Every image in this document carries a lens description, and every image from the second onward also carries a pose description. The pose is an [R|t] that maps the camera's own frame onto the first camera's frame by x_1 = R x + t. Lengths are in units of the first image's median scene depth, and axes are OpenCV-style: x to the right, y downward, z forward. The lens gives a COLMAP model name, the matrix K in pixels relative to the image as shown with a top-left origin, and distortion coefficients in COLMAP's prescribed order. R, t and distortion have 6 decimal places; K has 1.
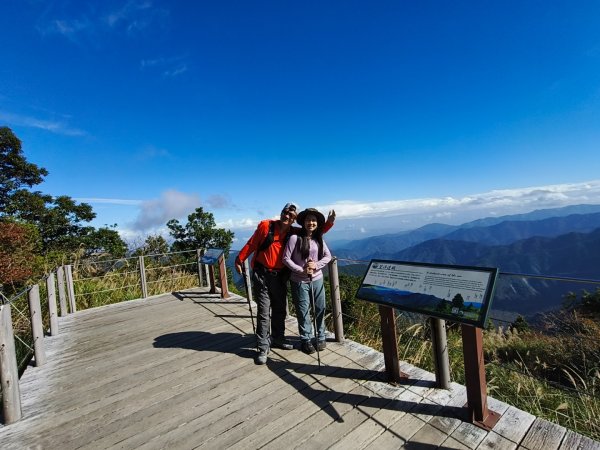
lens RADIAL K [[275.2, 0, 306.5], [0, 275.2, 227.4], [0, 0, 1]] dist [0.002365, 0.000509]
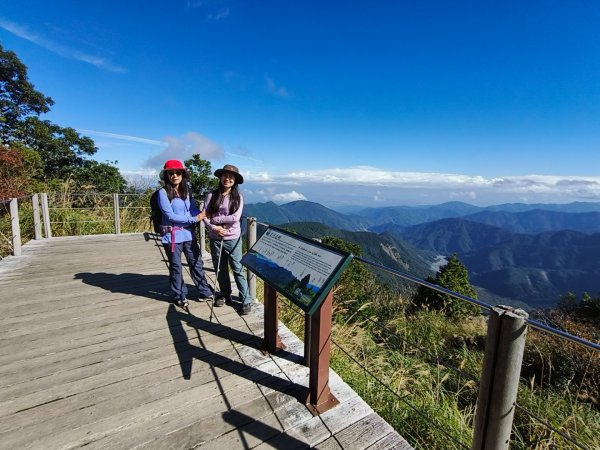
lens RADIAL K [[275.6, 0, 294.8], [0, 275.6, 220.7], [0, 0, 1]] dist [0.001832, 0.000591]
pose [[0.987229, 0.136363, -0.082370, 0.218736], [-0.125331, 0.983975, 0.126826, -0.016544], [0.098345, -0.114883, 0.988499, 0.046213]]
